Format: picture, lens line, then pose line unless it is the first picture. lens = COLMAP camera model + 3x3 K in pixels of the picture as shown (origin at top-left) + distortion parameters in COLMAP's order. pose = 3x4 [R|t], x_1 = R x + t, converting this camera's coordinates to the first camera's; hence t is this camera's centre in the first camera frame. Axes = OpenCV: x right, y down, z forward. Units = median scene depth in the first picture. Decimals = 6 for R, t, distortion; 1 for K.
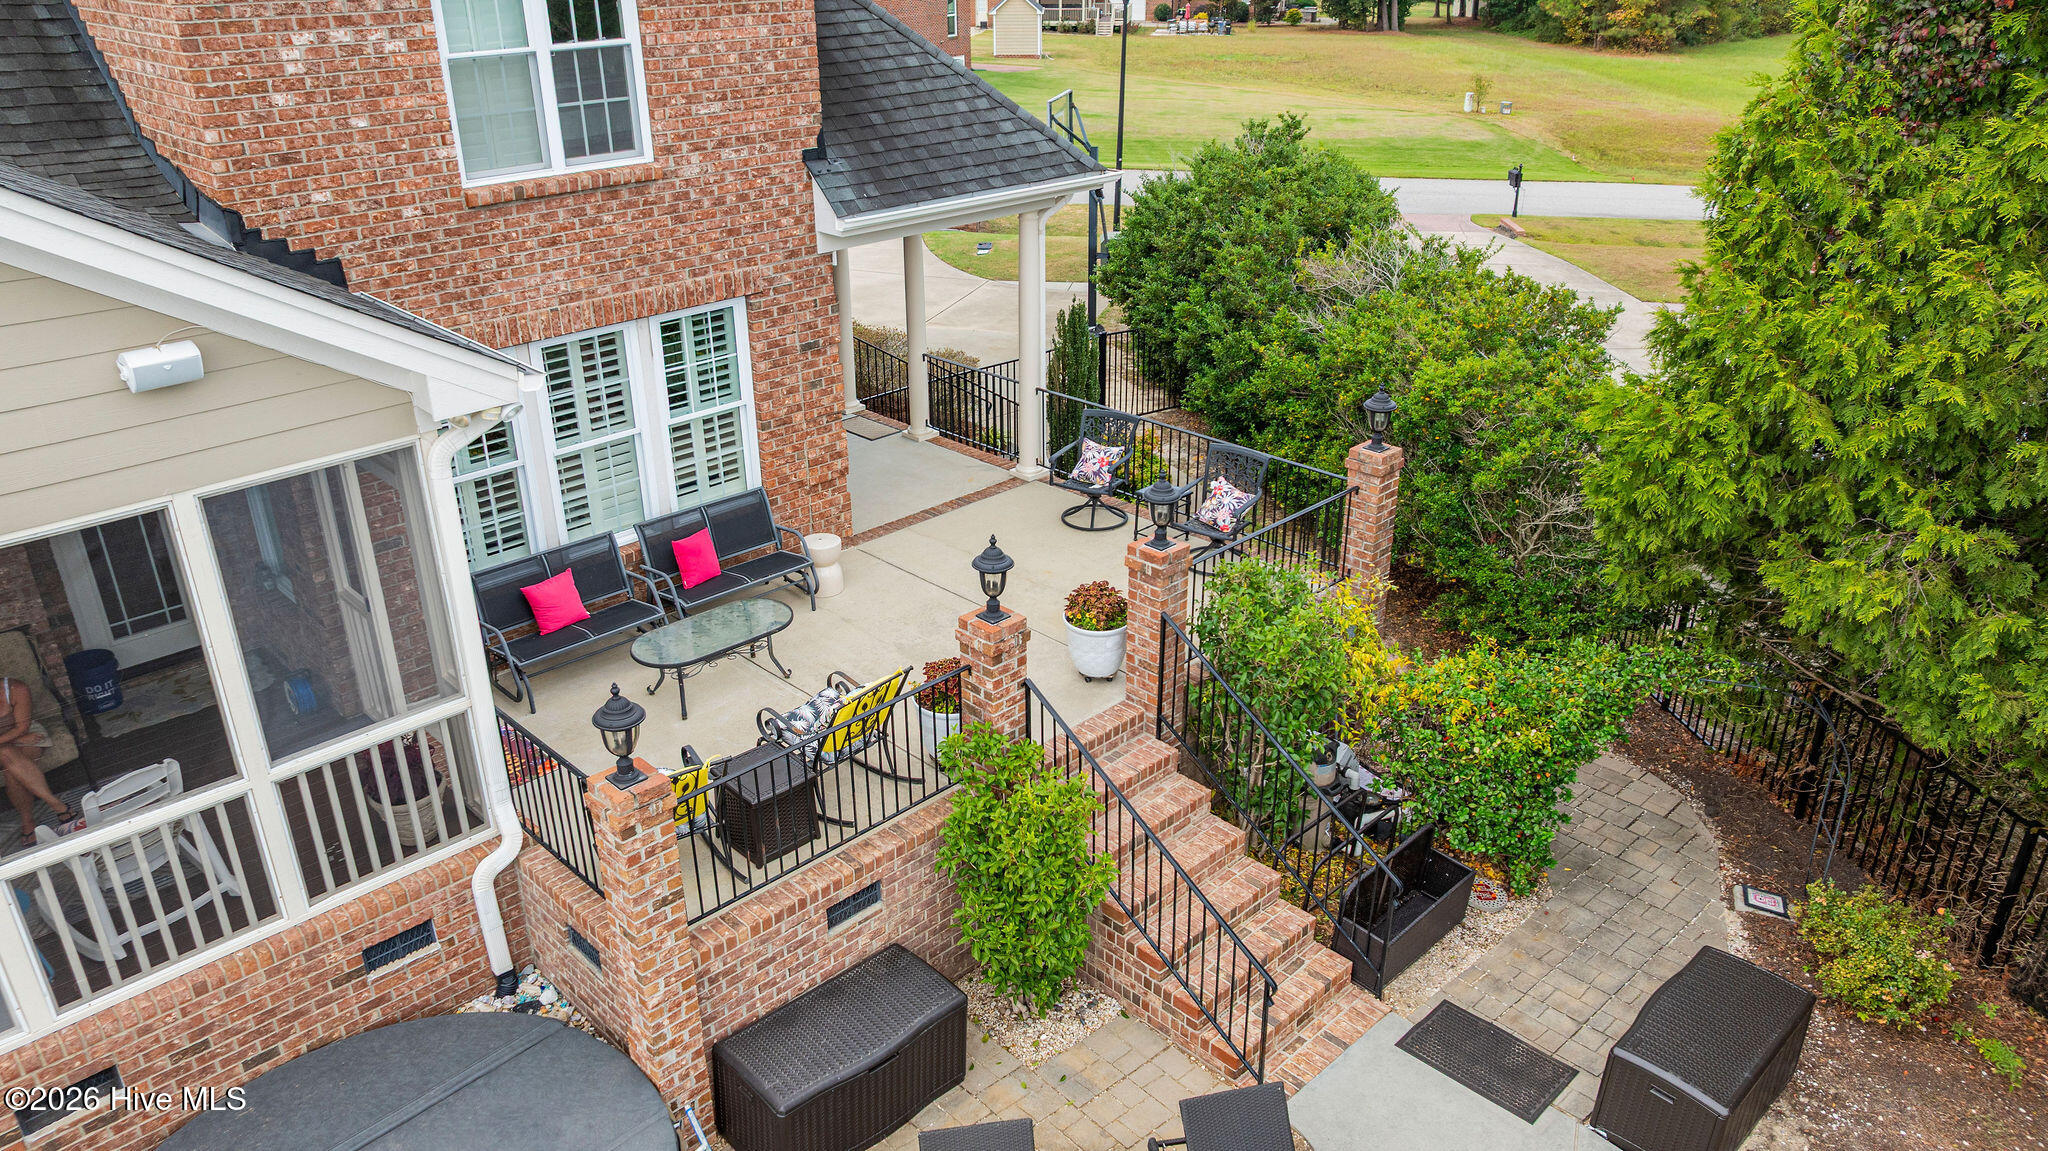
lens RADIAL K [[1438.9, 0, 1023.2], [0, 1438.9, 573.2], [0, 0, 1]] dist [-0.002787, -0.046071]
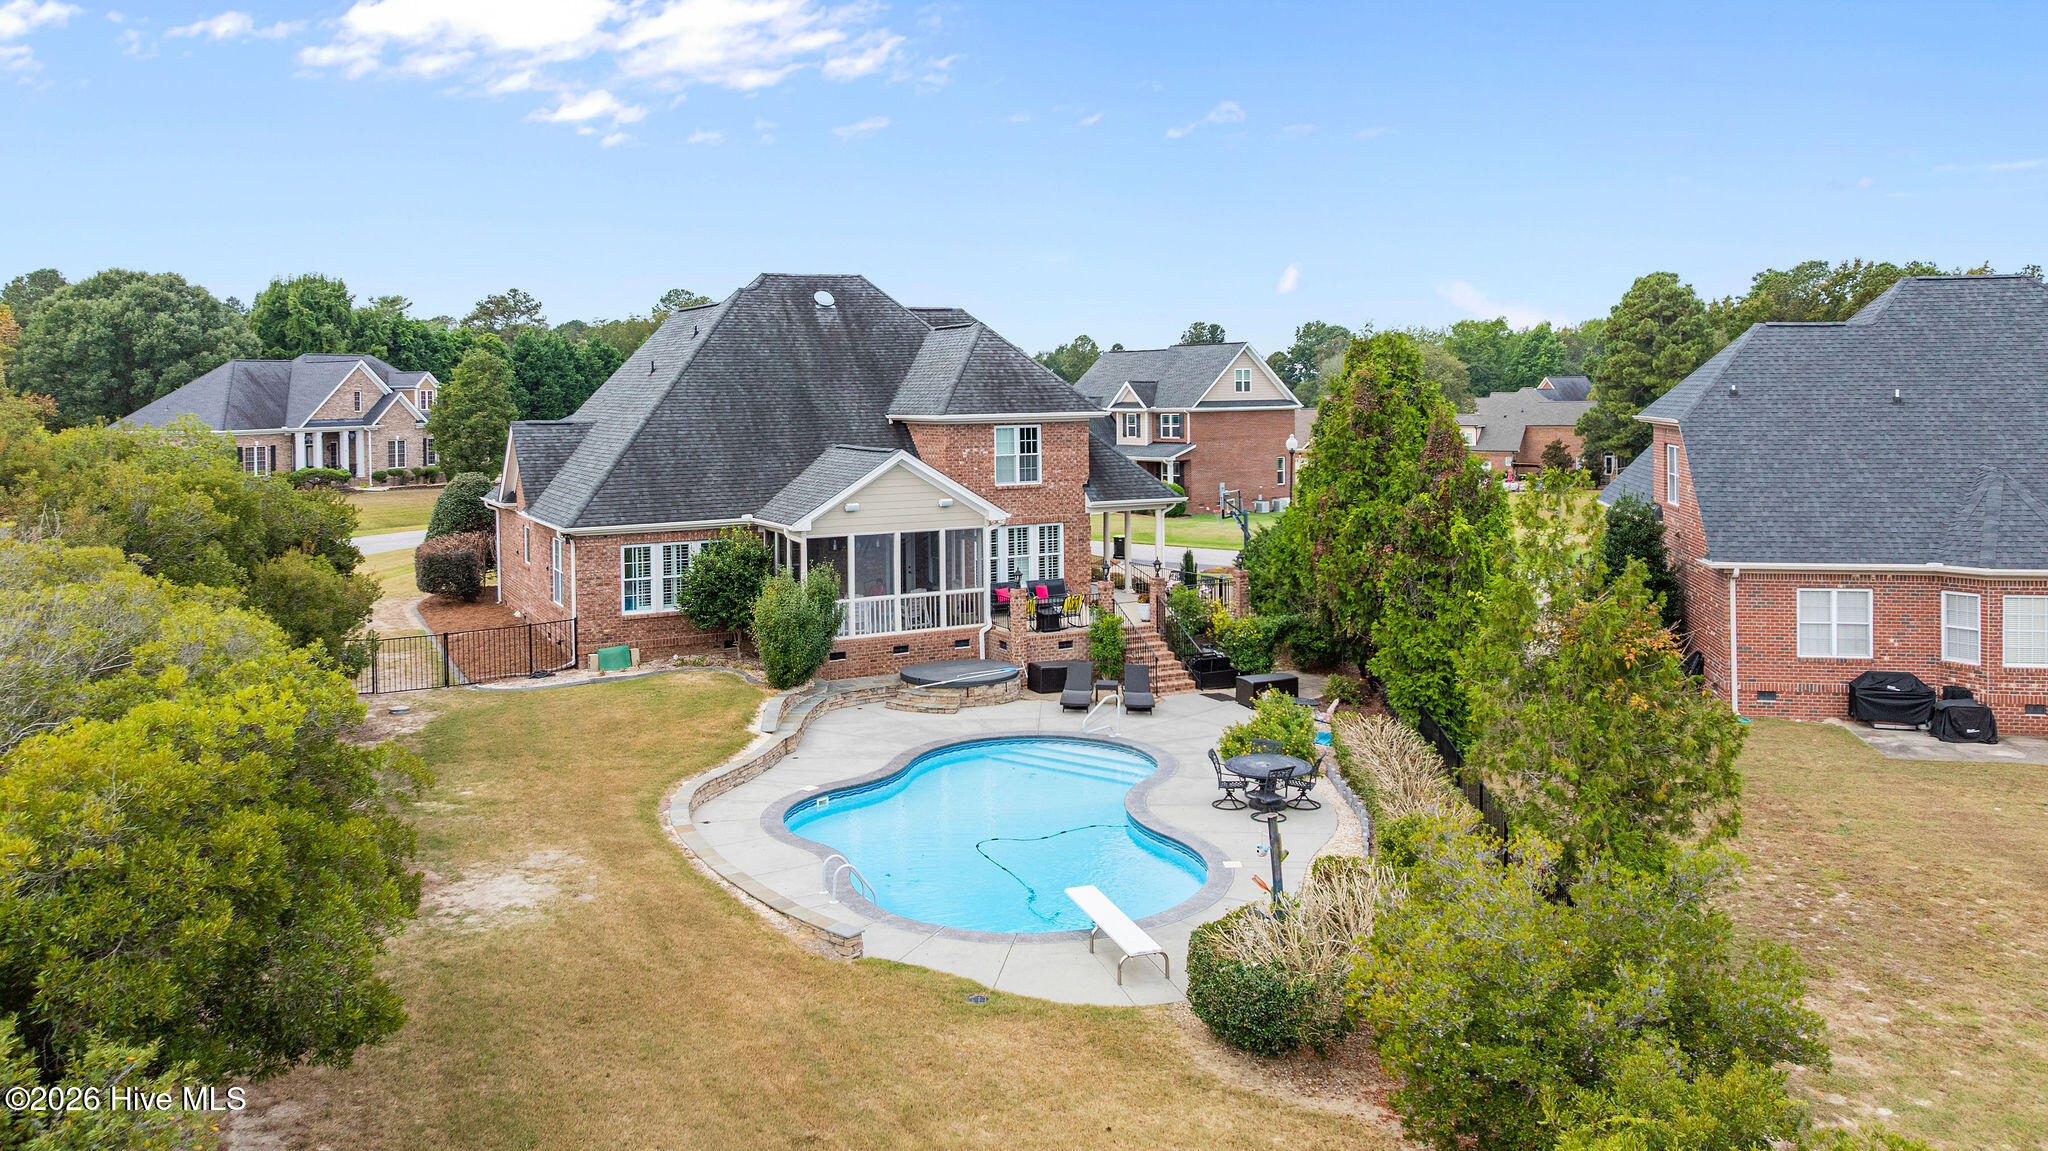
lens RADIAL K [[1466.3, 0, 1031.6], [0, 1466.3, 412.5], [0, 0, 1]] dist [0.002900, -0.000107]
pose [[0.960113, 0.001145, -0.279609, 0.816146], [-0.114603, 0.913751, -0.389776, 1.075198], [0.255047, 0.406273, 0.877436, -2.534055]]
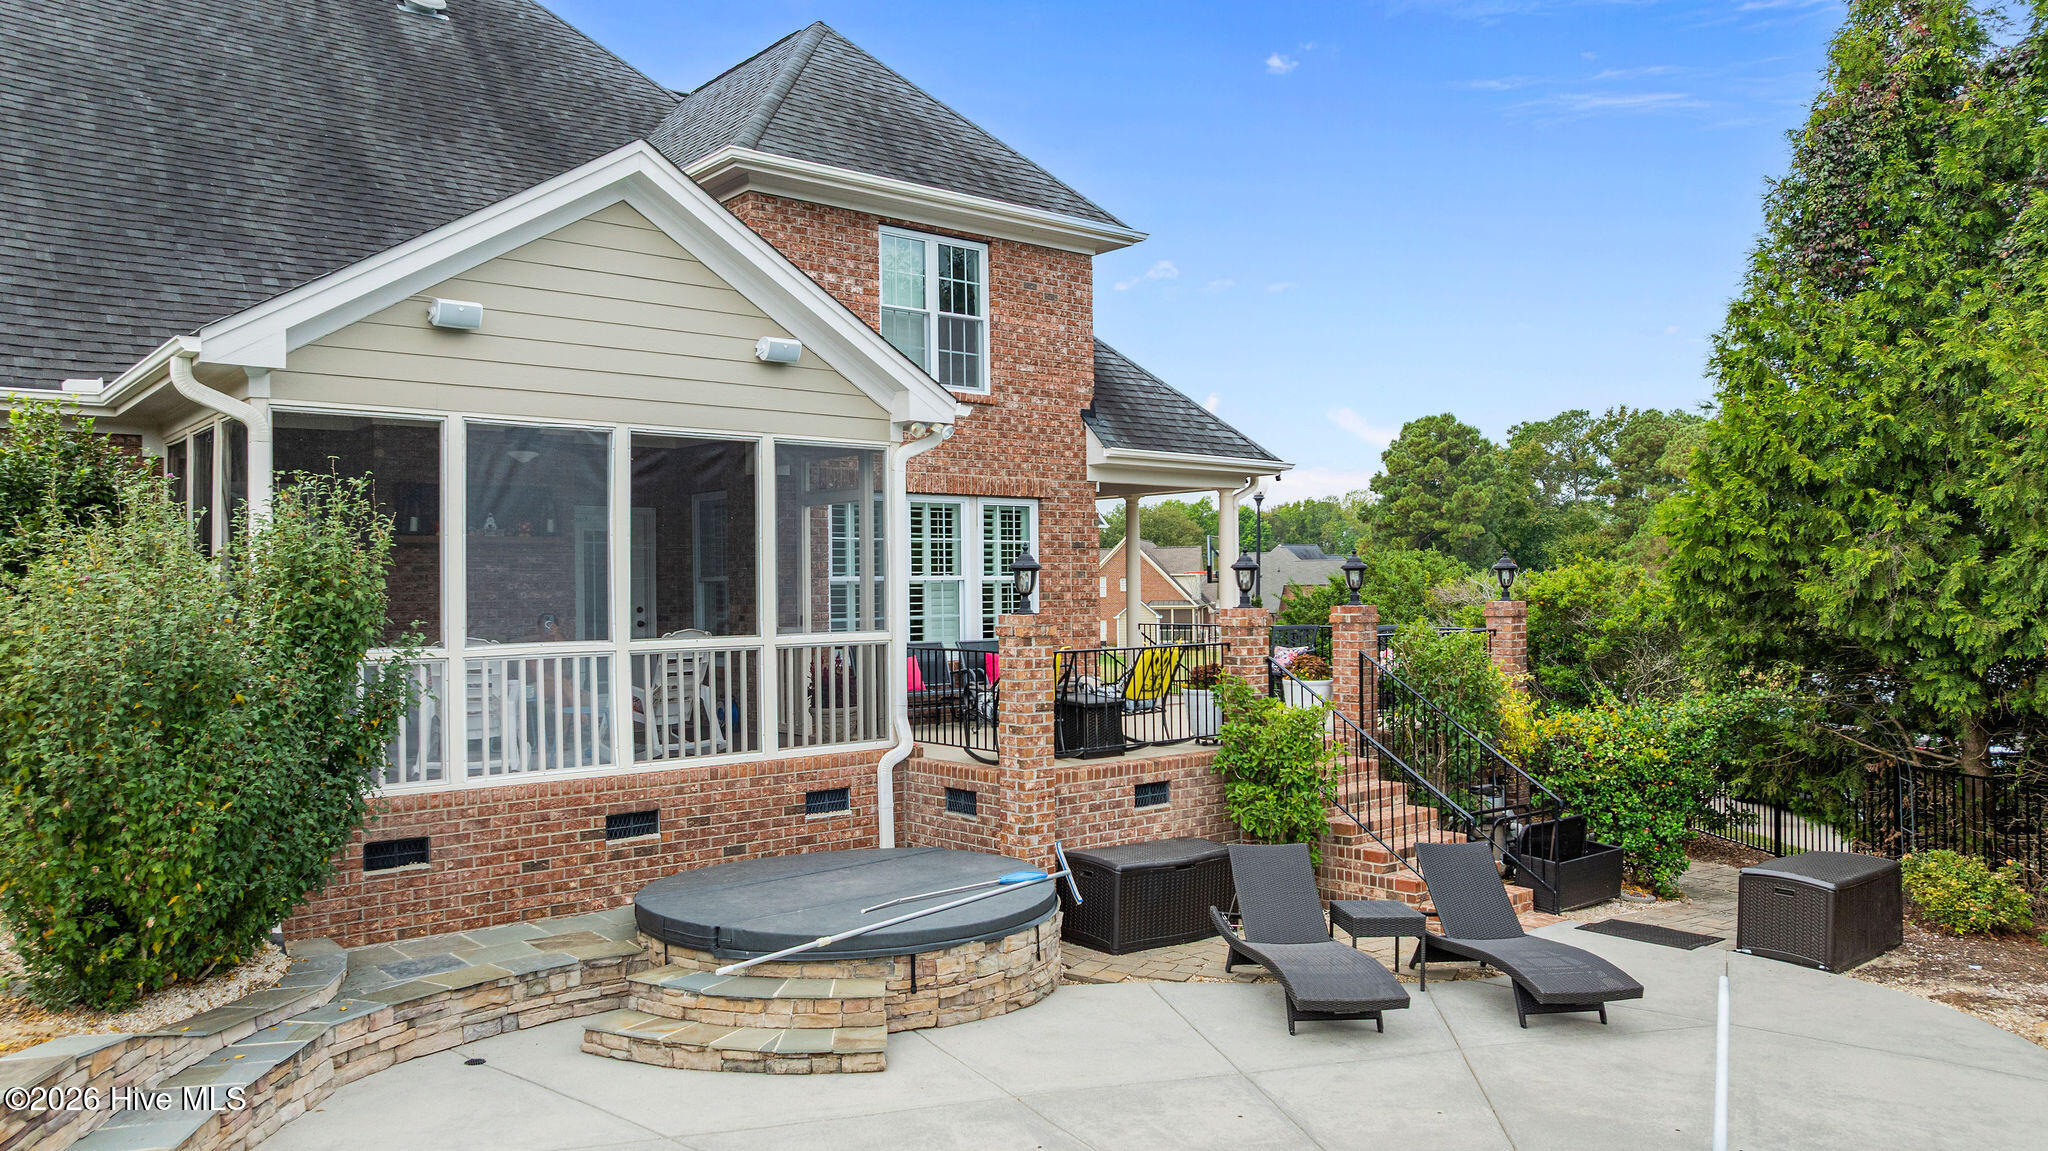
lens RADIAL K [[1446.5, 0, 1023.7], [0, 1446.5, 573.0], [0, 0, 1]] dist [-0.018543, 0.001099]
pose [[0.997547, -0.004112, -0.069881, -0.119196], [-0.026397, 0.902479, -0.429925, 0.530643], [0.064834, 0.430715, 0.900156, -0.274379]]
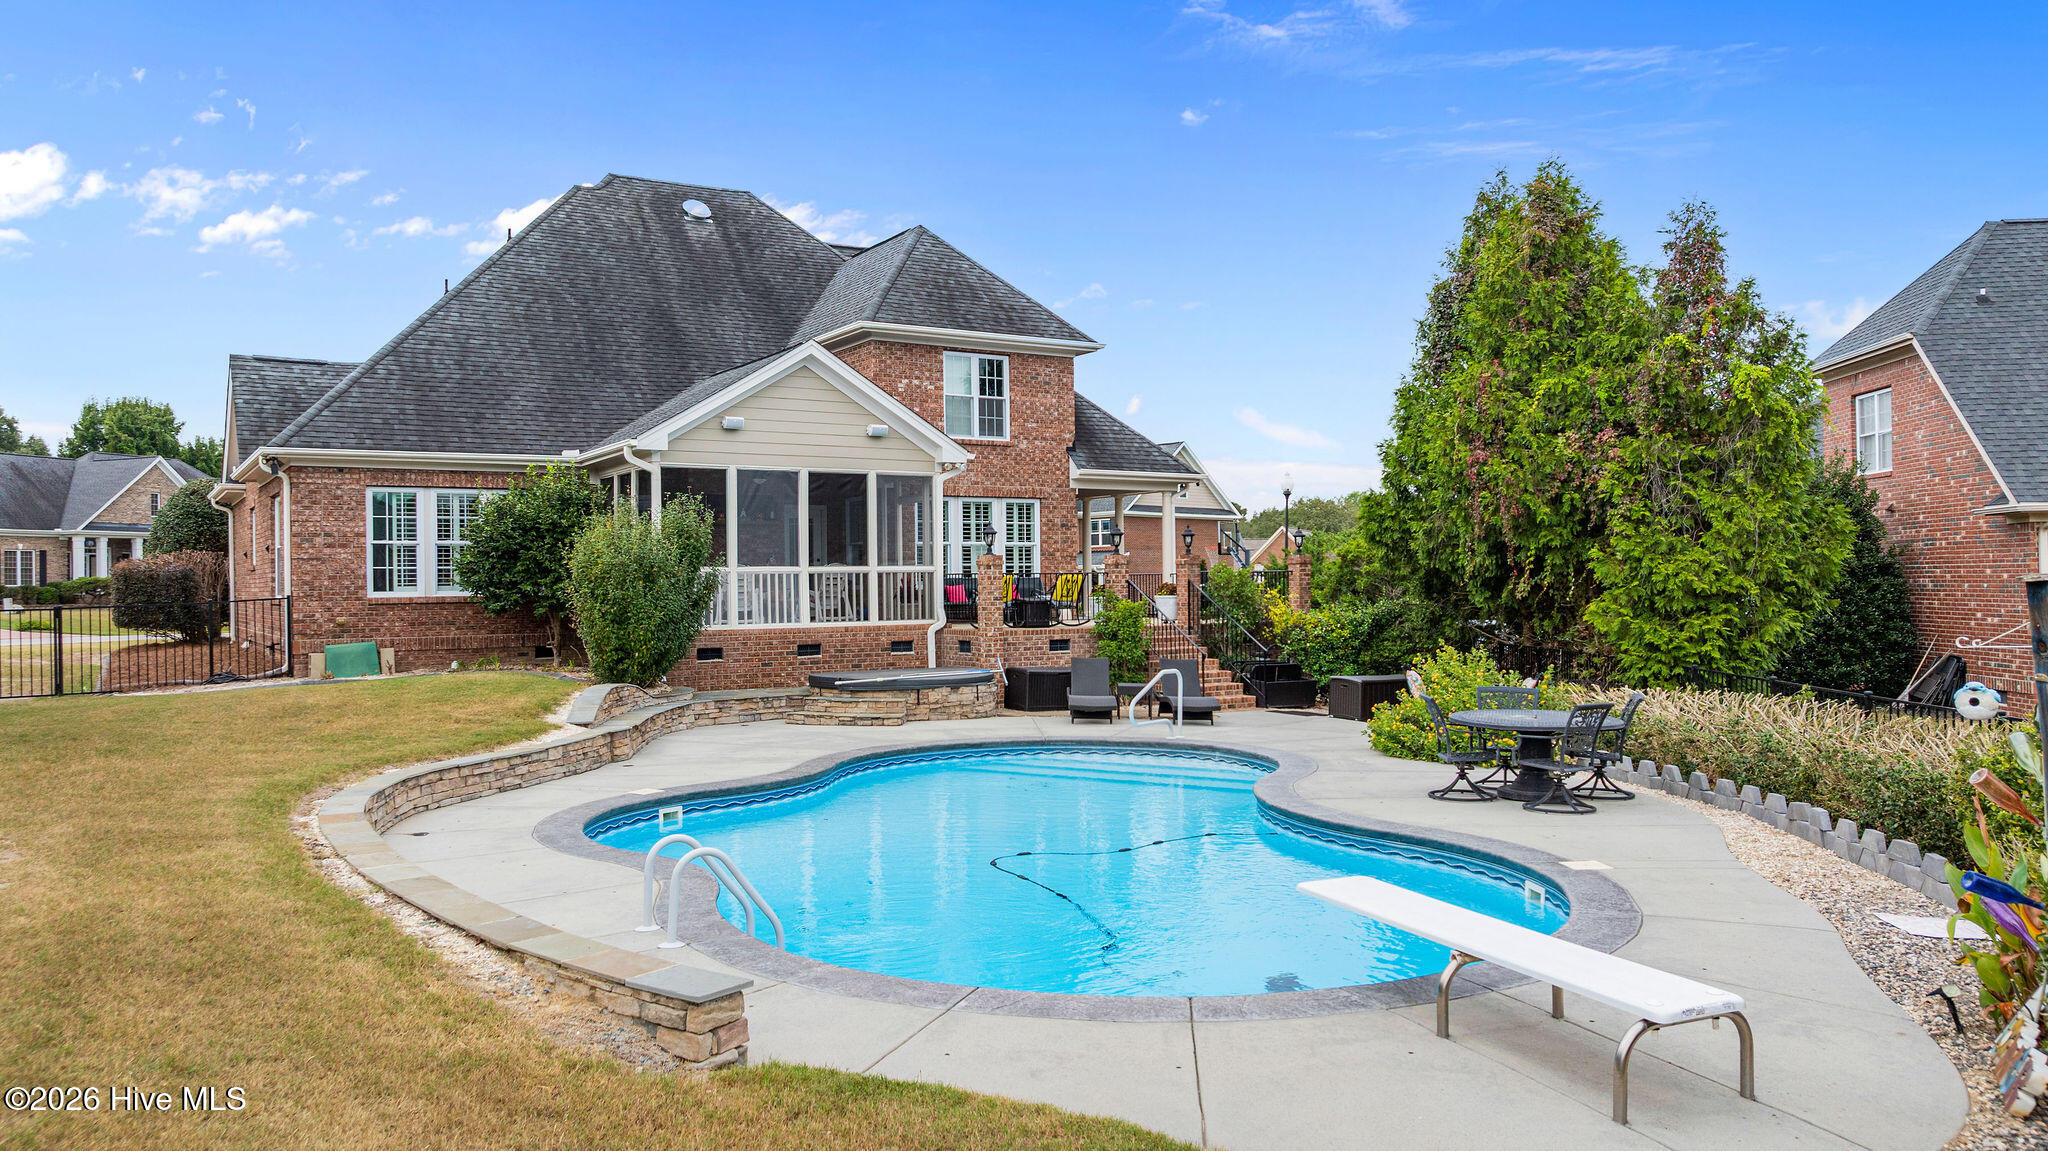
lens RADIAL K [[1437.6, 0, 1025.4], [0, 1437.6, 576.1], [0, 0, 1]] dist [-0.017943, 0.027237]
pose [[0.978229, -0.004247, -0.207485, 0.327160], [-0.084241, 0.905589, -0.415706, 1.057750], [0.189662, 0.424134, 0.885516, -1.263678]]
